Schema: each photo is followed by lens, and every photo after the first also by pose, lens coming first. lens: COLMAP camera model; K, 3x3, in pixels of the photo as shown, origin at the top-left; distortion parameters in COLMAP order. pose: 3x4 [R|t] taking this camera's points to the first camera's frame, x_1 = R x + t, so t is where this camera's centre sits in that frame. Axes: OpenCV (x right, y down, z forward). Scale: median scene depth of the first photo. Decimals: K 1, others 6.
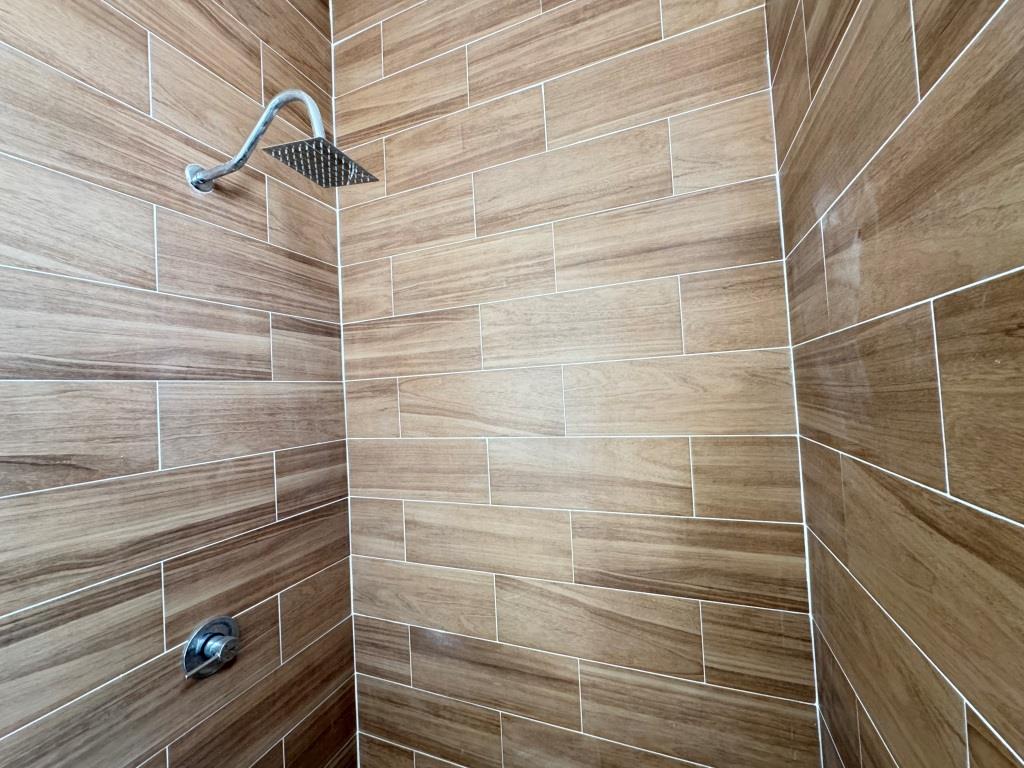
lens RADIAL K [[406.4, 0, 512.7], [0, 406.4, 382.2], [0, 0, 1]] dist [-0.001672, 0.000471]
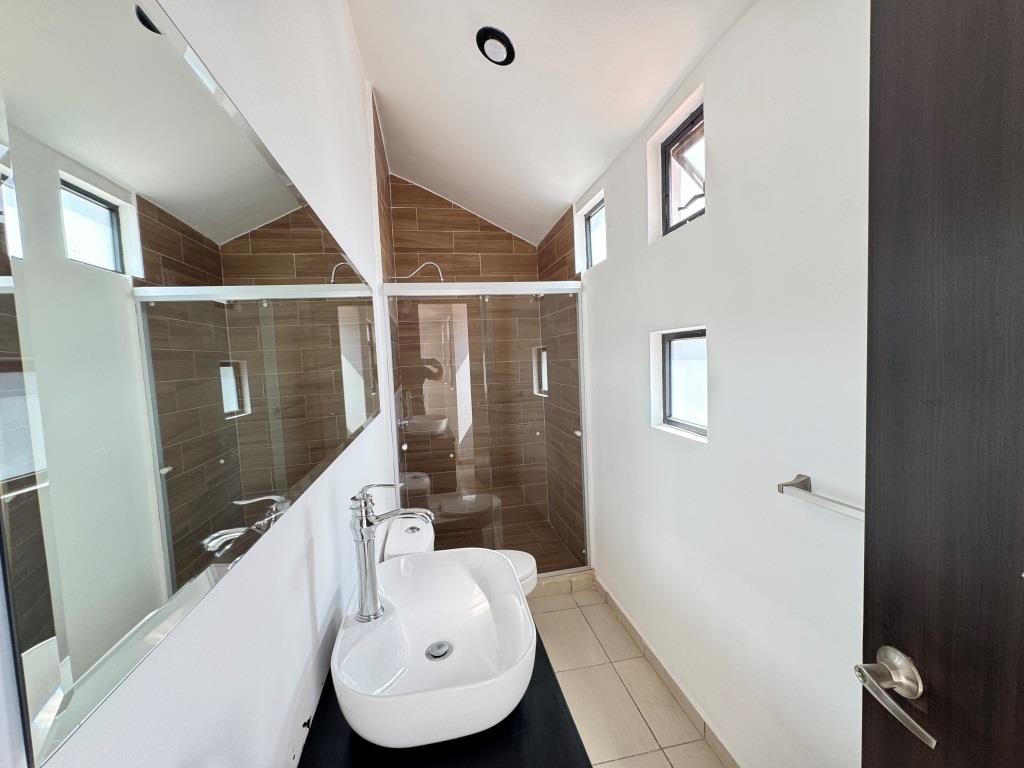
lens RADIAL K [[406.4, 0, 512.7], [0, 406.4, 382.2], [0, 0, 1]] dist [-0.001672, 0.000471]
pose [[0.836220, -0.021838, 0.547960, -1.392356], [-0.011114, 0.998327, 0.056748, 0.088320], [-0.548282, -0.053544, 0.834578, -1.755915]]
